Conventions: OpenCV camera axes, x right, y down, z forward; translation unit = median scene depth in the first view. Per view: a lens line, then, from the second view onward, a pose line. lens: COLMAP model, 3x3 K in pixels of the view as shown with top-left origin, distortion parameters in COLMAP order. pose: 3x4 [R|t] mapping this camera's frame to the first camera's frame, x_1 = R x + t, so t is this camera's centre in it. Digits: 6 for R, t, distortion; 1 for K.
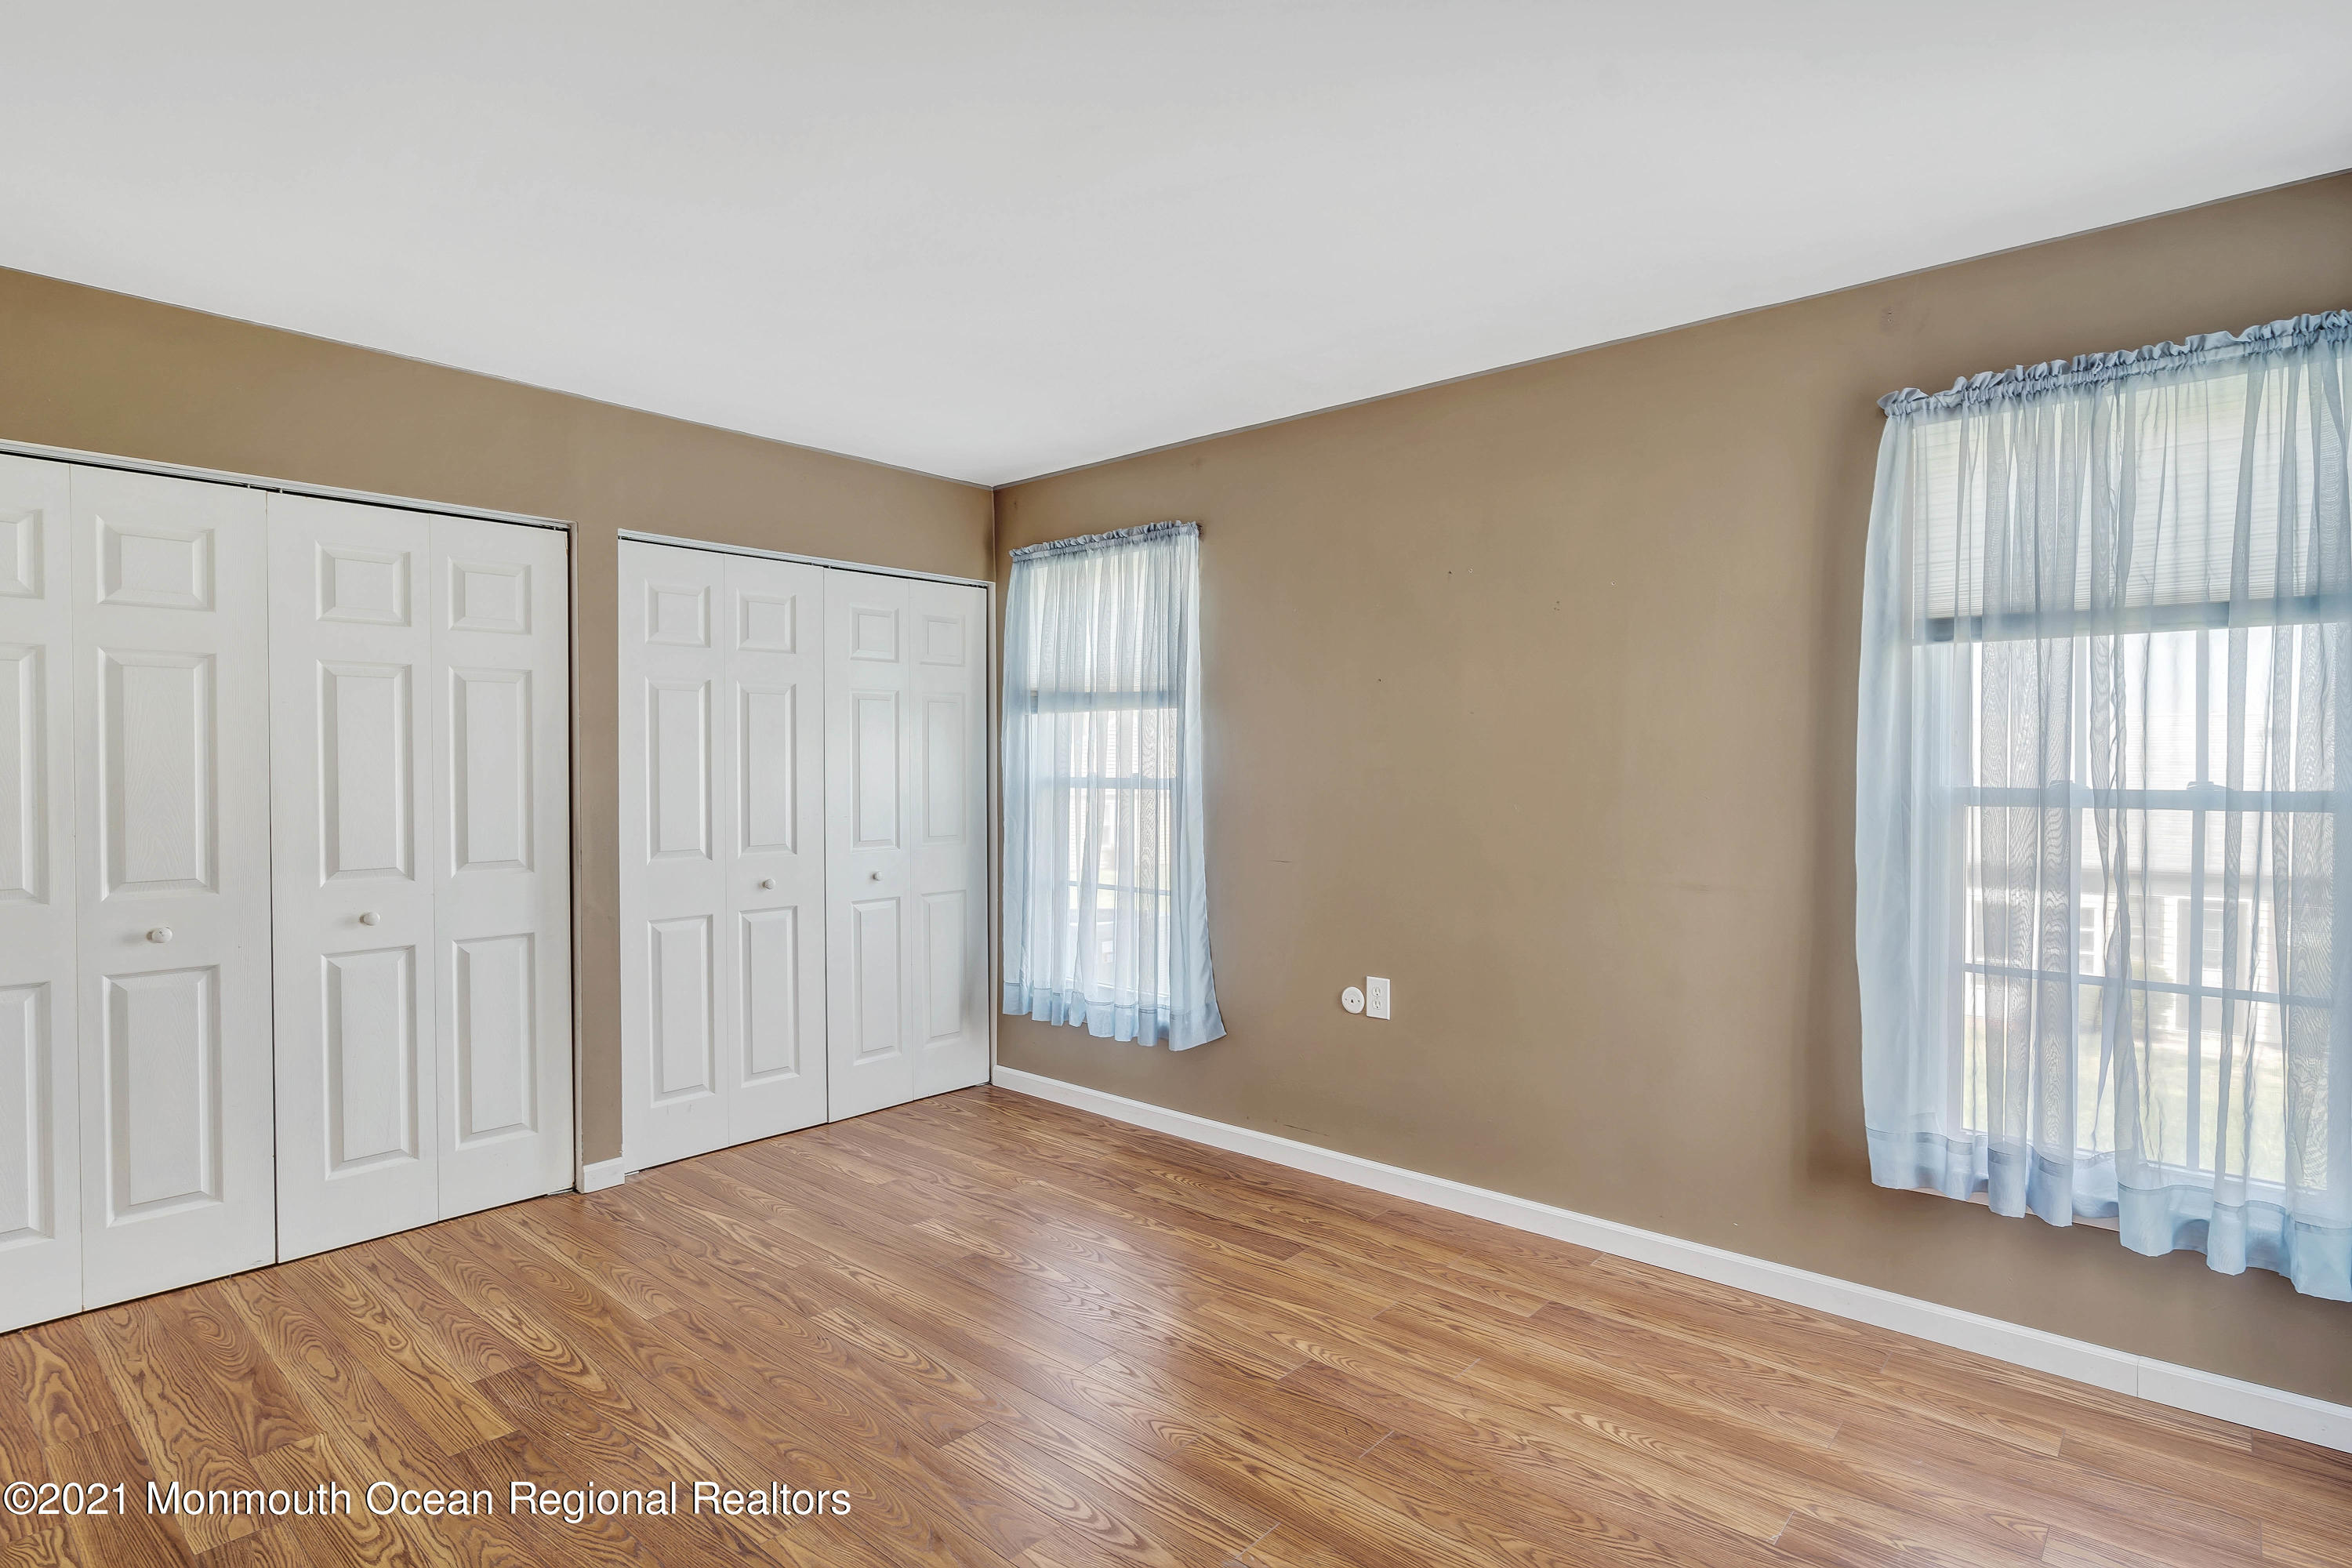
lens RADIAL K [[1204.1, 0, 1180.1], [0, 1204.1, 777.7], [0, 0, 1]] dist [-0.004630, 0.003377]
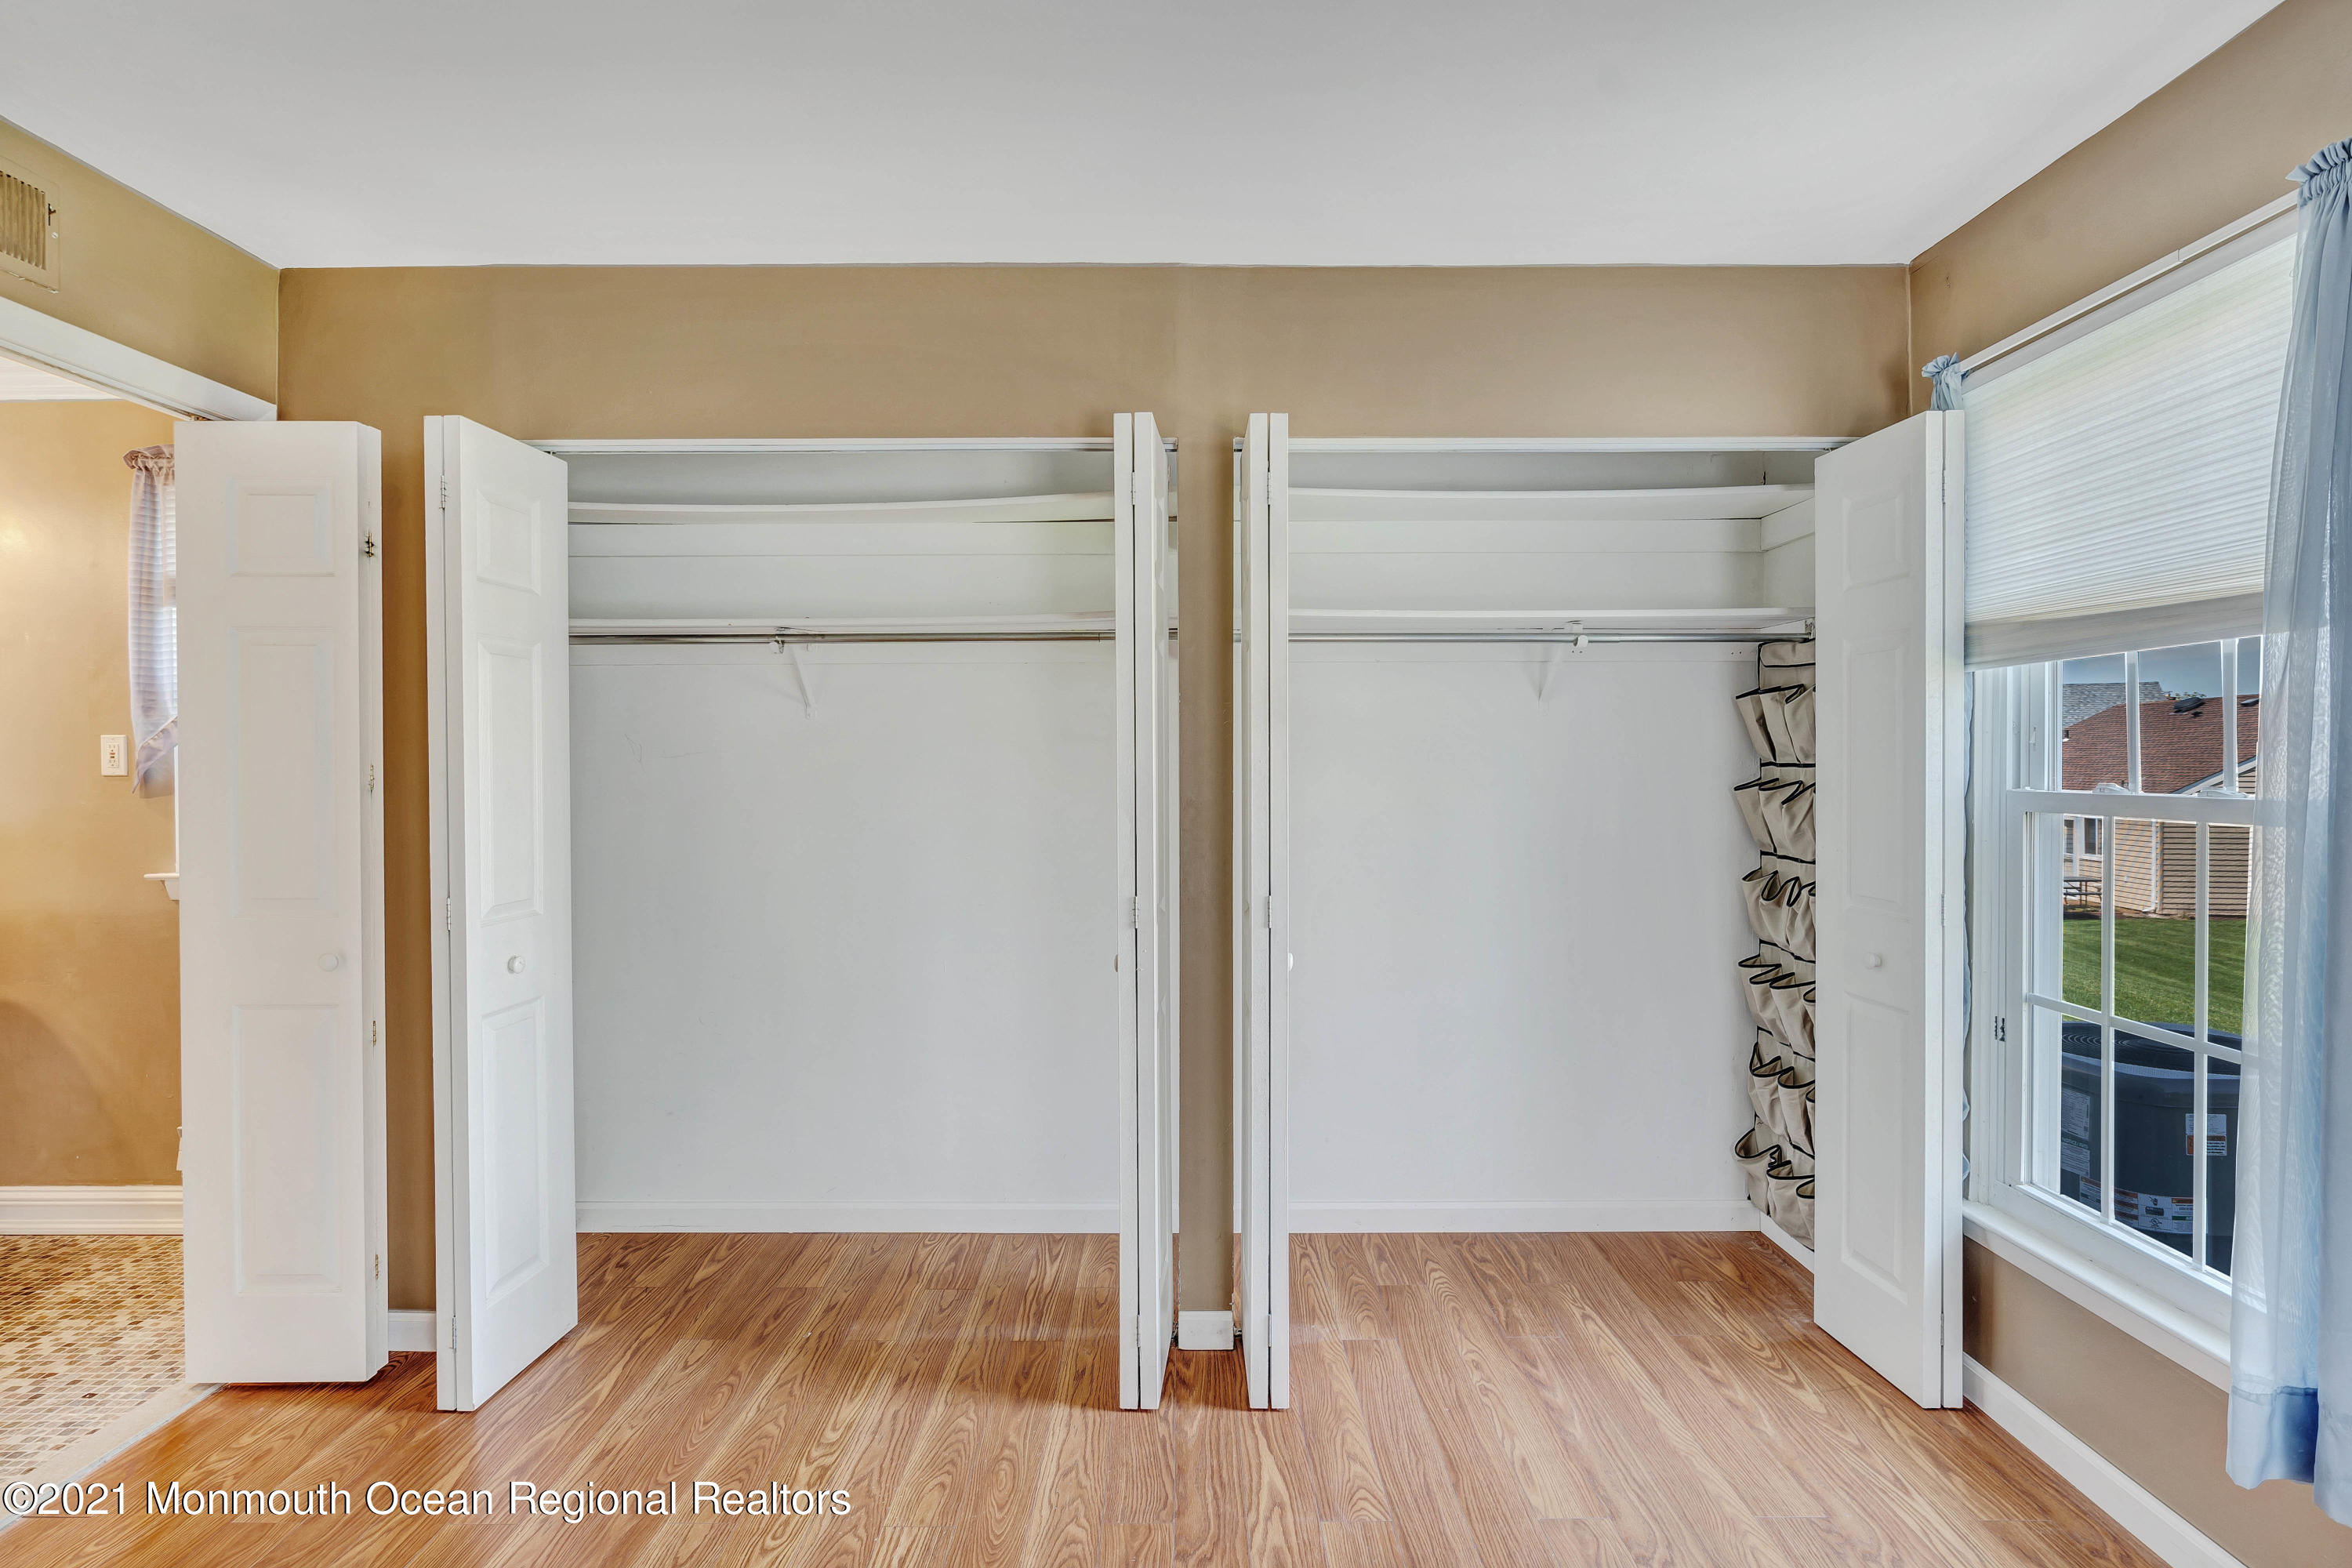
lens RADIAL K [[1204.1, 0, 1161.9], [0, 1204.1, 786.3], [0, 0, 1]] dist [-0.004630, 0.003377]
pose [[0.653281, 0.014211, -0.756982, 0.065883], [-0.007039, 0.999895, 0.012697, -0.012032], [0.757082, -0.002967, 0.653313, 0.622919]]
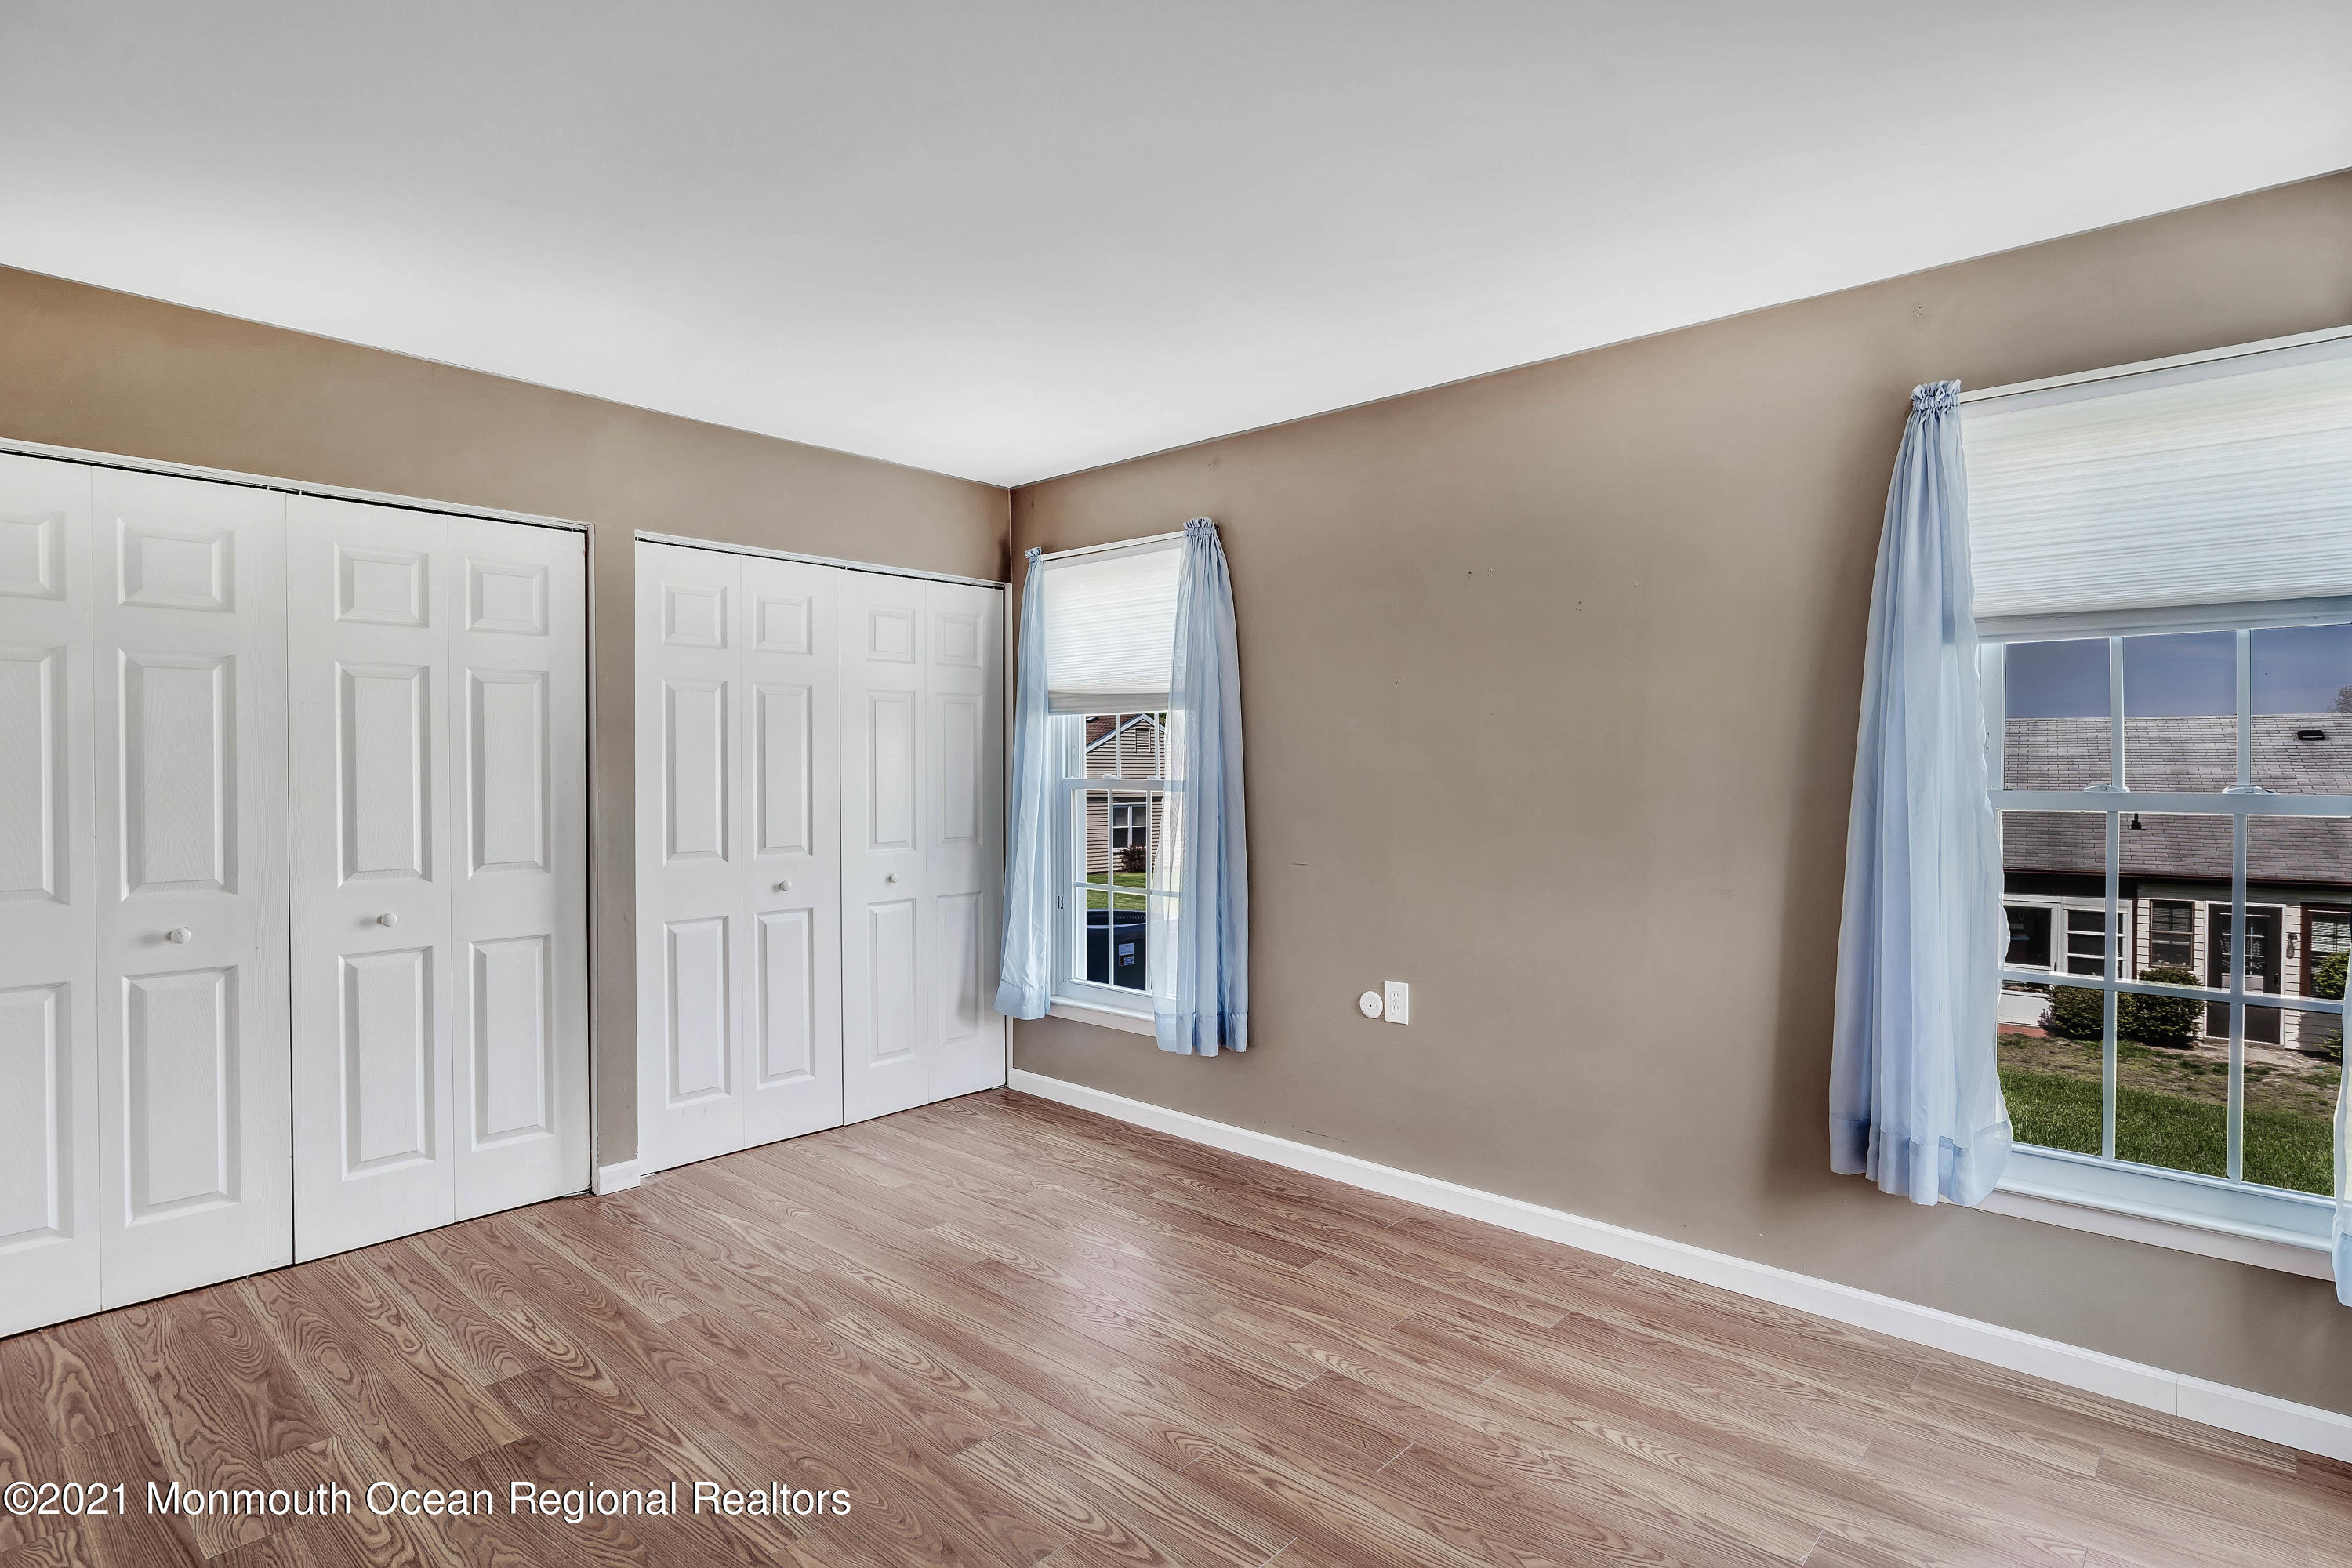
lens RADIAL K [[1204.1, 0, 1179.9], [0, 1204.1, 787.7], [0, 0, 1]] dist [-0.004630, 0.003377]
pose [[0.999894, 0.001239, -0.014517, 0.000519], [-0.001140, 0.999976, 0.006829, -0.000307], [0.014525, -0.006811, 0.999871, 0.013207]]
